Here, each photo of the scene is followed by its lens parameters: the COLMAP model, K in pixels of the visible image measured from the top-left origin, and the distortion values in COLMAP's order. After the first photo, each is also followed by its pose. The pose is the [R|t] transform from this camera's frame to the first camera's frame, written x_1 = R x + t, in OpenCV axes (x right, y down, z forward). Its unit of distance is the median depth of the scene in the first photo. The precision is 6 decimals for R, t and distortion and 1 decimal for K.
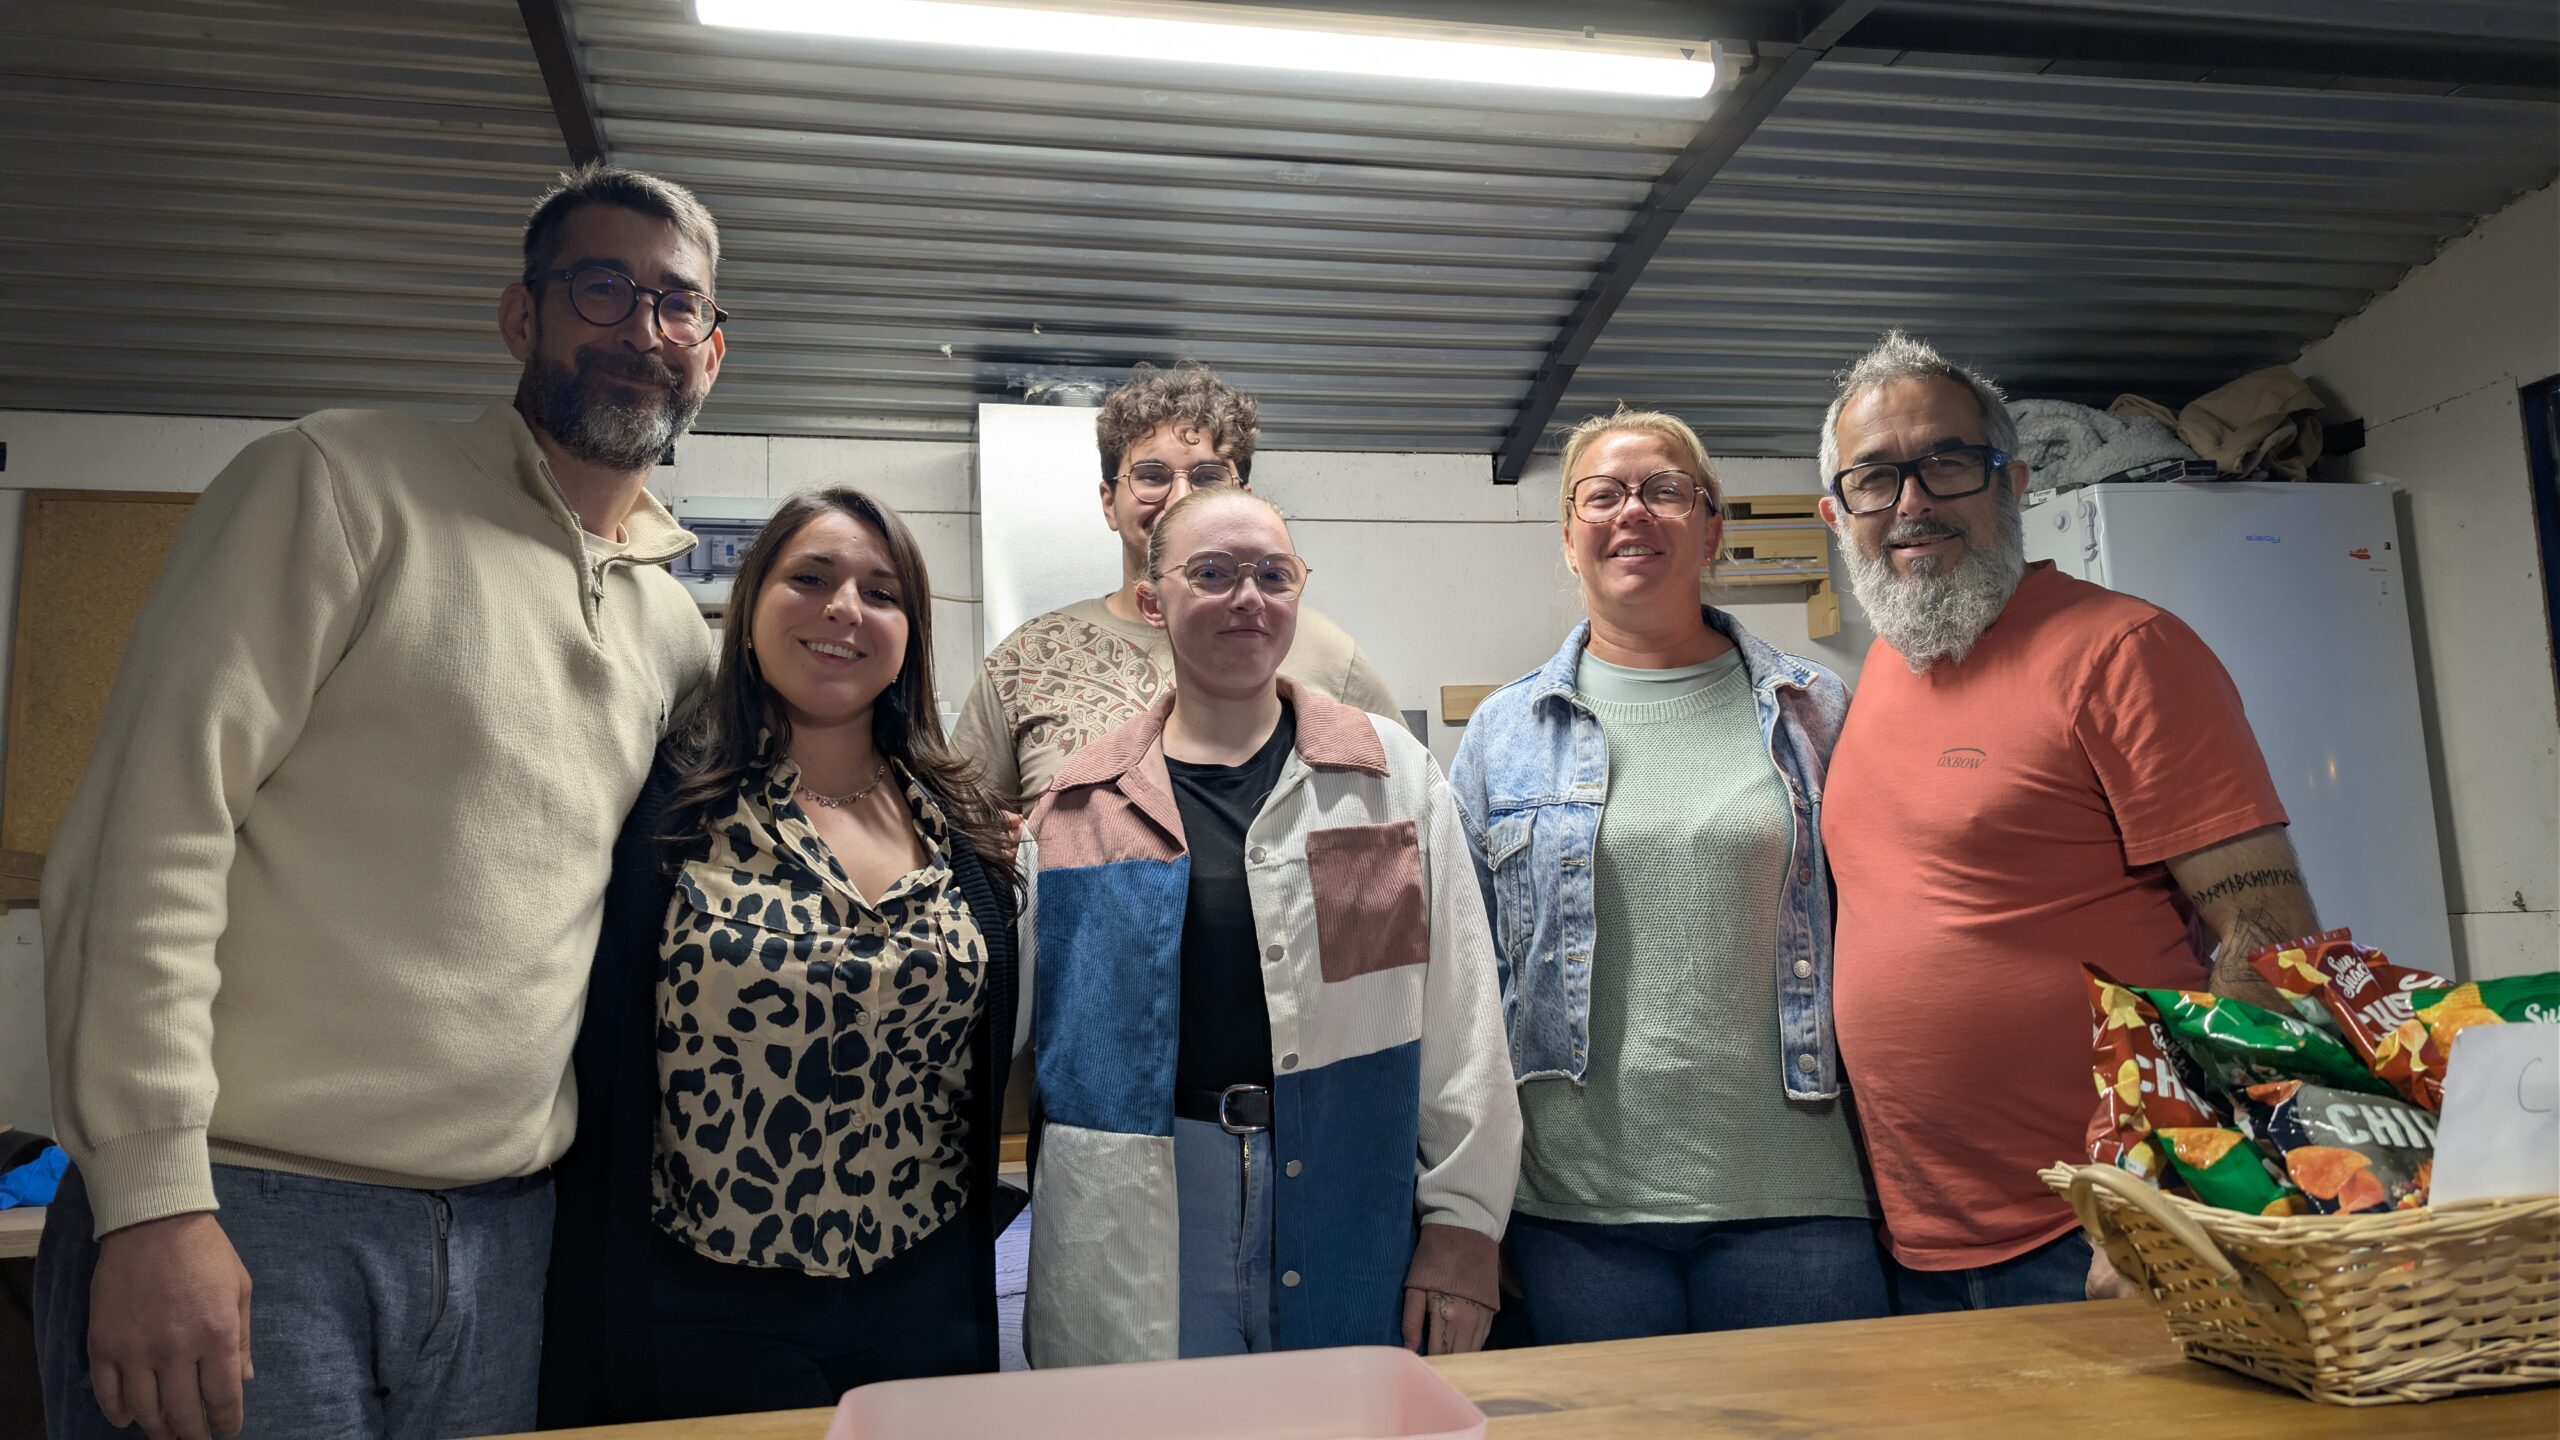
lens RADIAL K [[1907.4, 0, 1334.3], [0, 1907.4, 719.0], [0, 0, 1]] dist [0.021356, -0.012665]
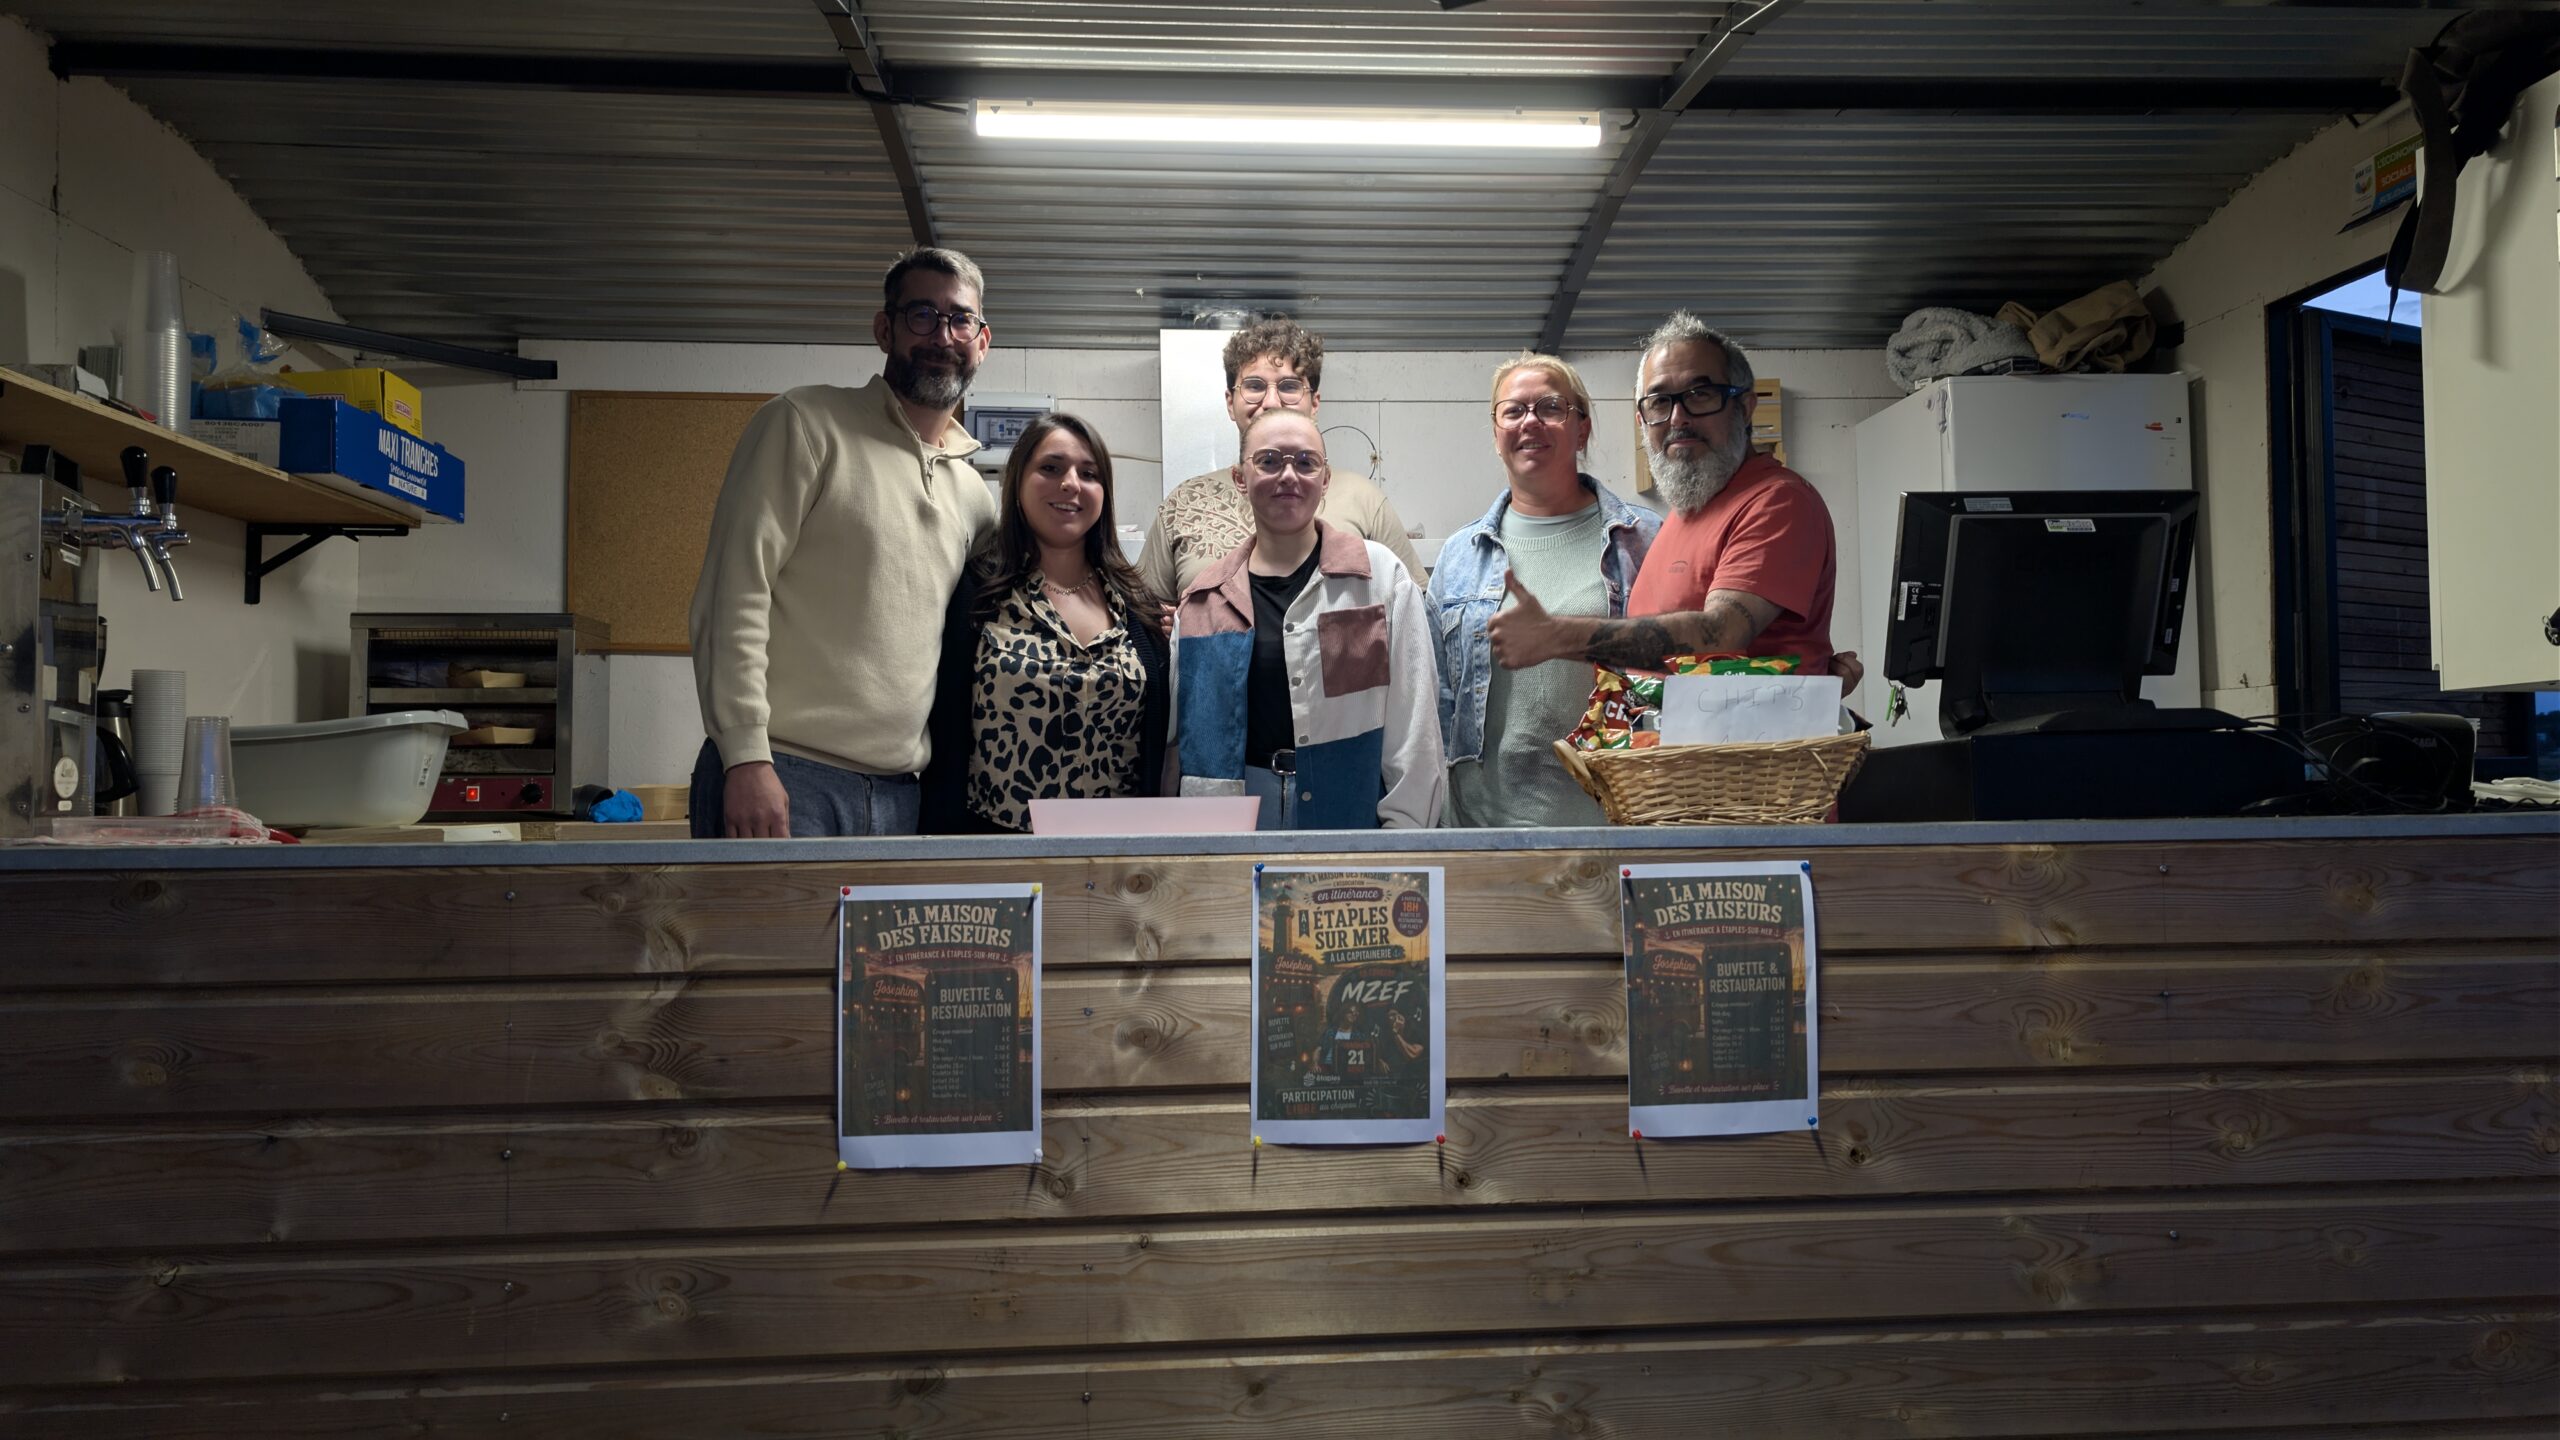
lens RADIAL K [[1907.4, 0, 1279.5], [0, 1907.4, 726.1], [0, 0, 1]] dist [0.021356, -0.012665]
pose [[0.986330, 0.023009, -0.163167, 0.219304], [-0.007013, 0.995167, 0.097946, -0.005237], [0.164632, -0.095463, 0.981725, -0.671627]]
